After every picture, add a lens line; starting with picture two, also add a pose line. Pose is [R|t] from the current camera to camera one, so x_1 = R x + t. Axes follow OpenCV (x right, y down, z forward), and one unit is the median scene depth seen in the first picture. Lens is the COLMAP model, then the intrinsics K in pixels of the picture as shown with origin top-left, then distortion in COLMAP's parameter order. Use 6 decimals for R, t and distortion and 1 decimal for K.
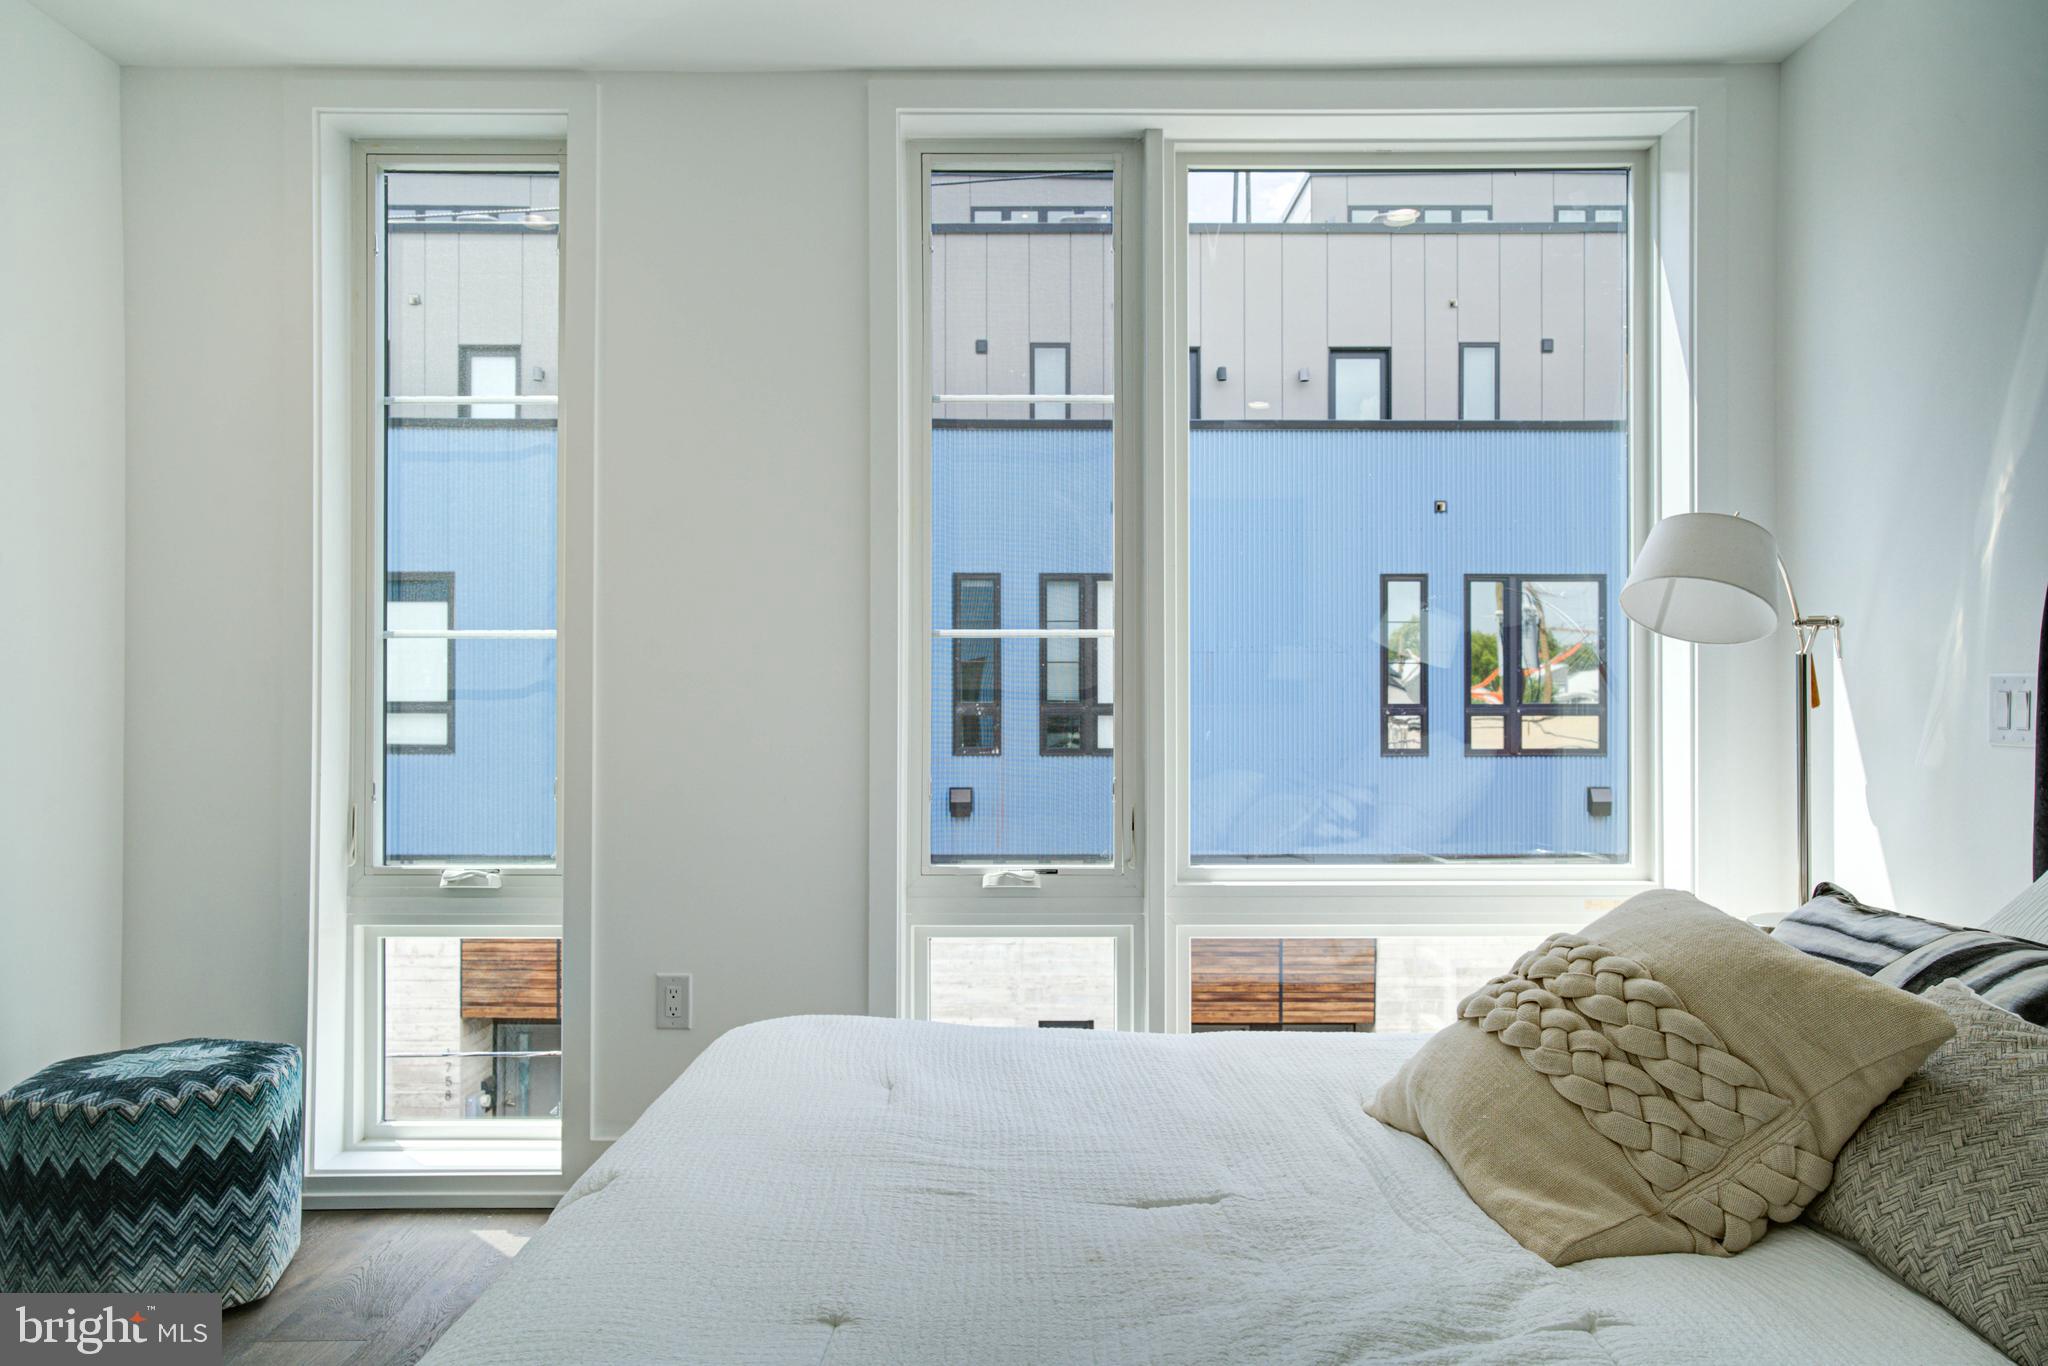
lens RADIAL K [[1380.2, 0, 1028.4], [0, 1380.2, 673.0], [0, 0, 1]] dist [0.021452, -0.010823]
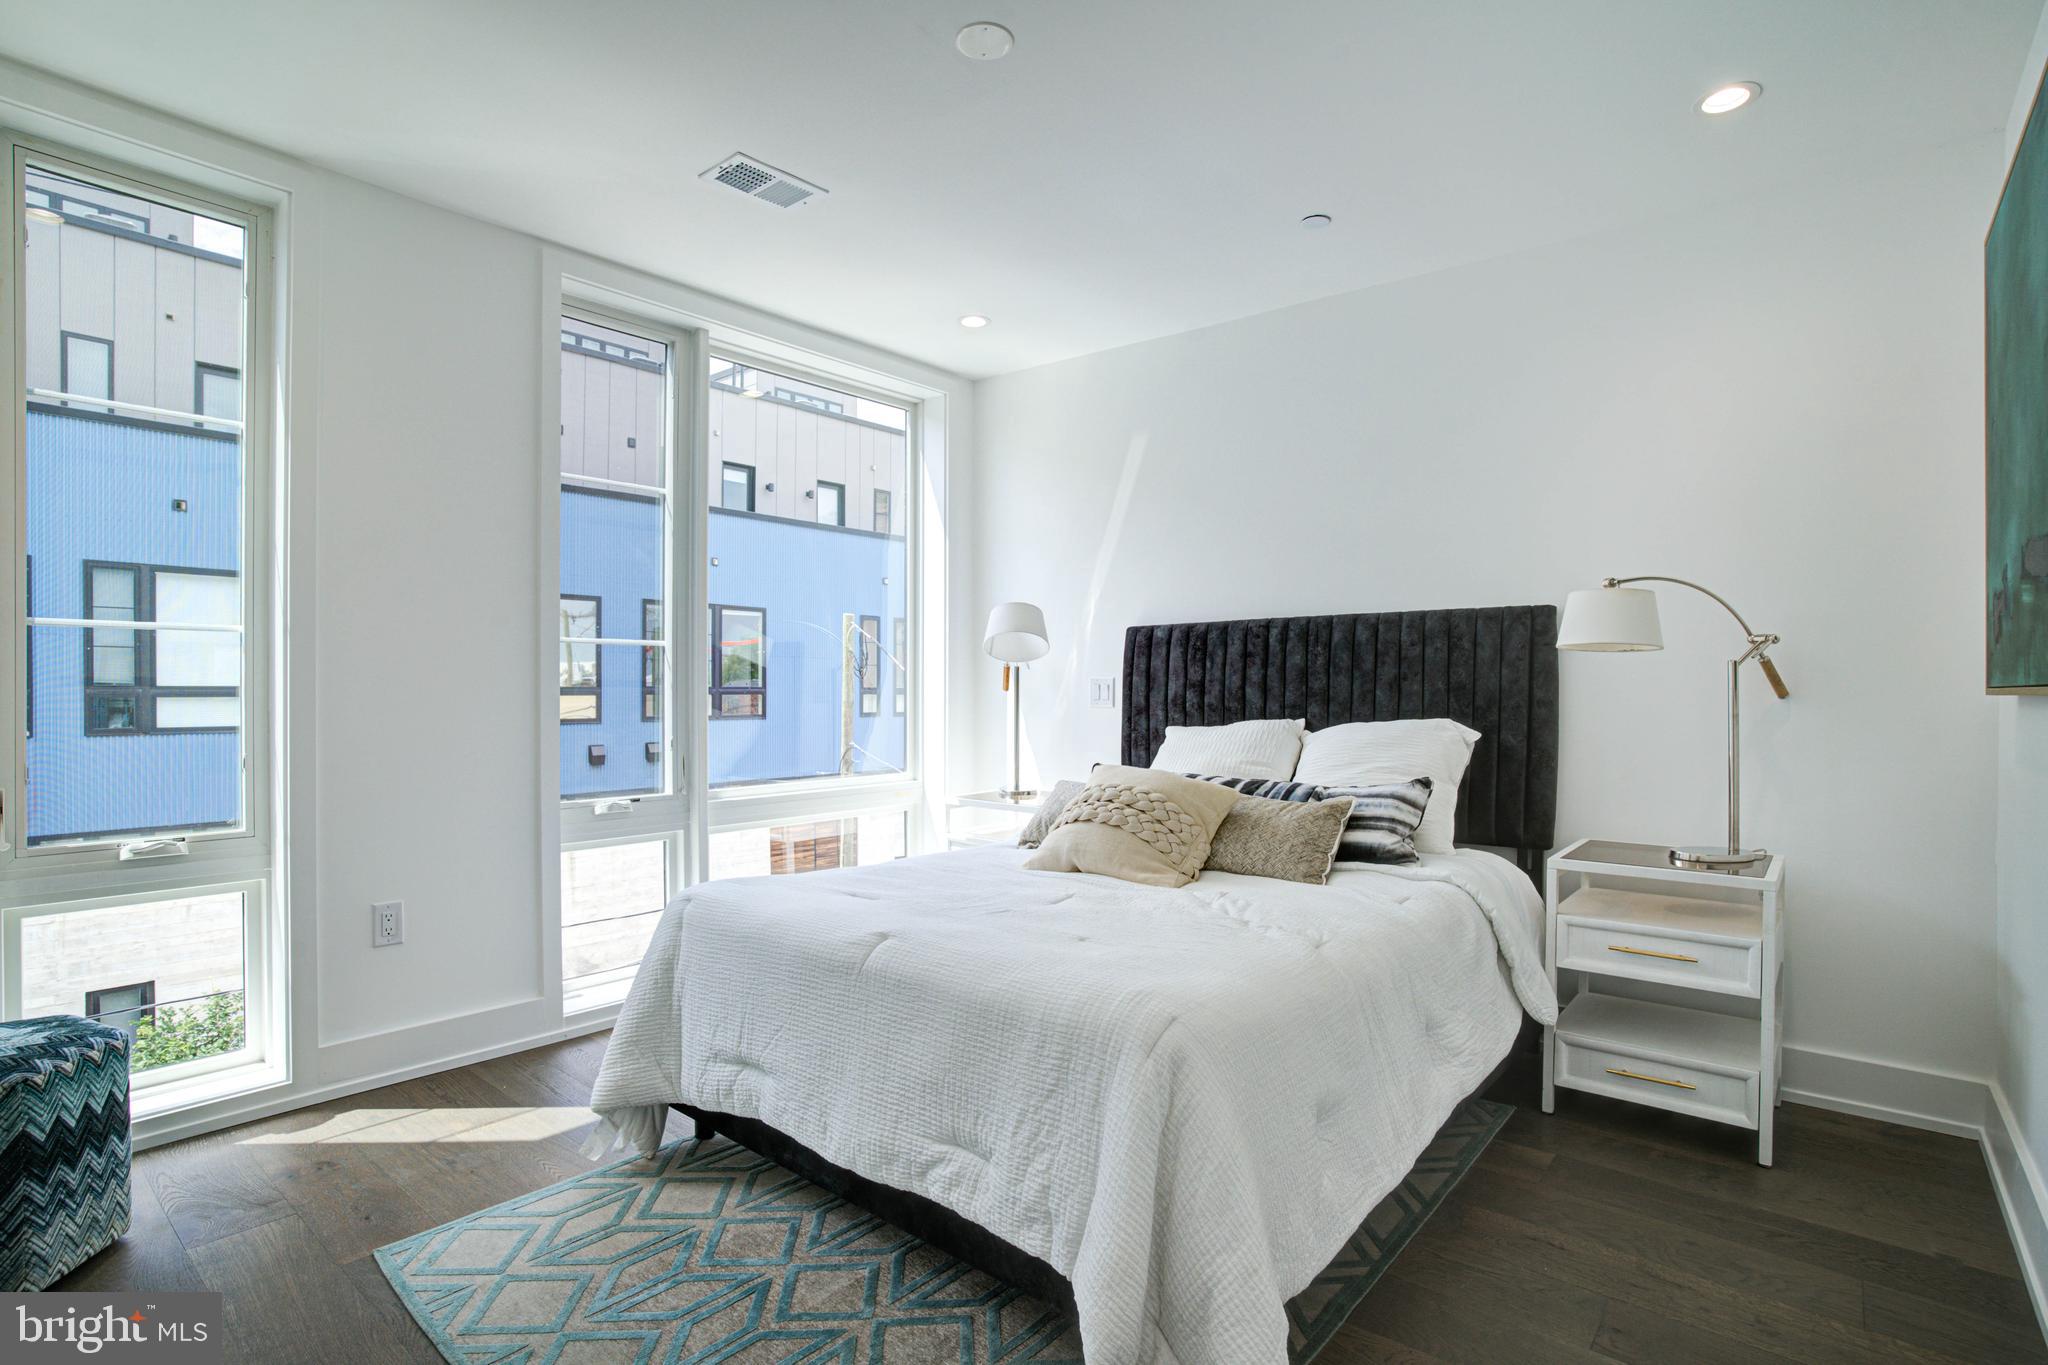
lens RADIAL K [[1007.0, 0, 1023.1], [0, 1007.0, 684.2], [0, 0, 1]] dist [-0.047044, 0.004484]
pose [[0.647272, -0.000980, 0.762258, -0.567541], [-0.014525, 0.999802, 0.013620, -0.001890], [-0.762120, -0.019888, 0.647130, -0.014517]]
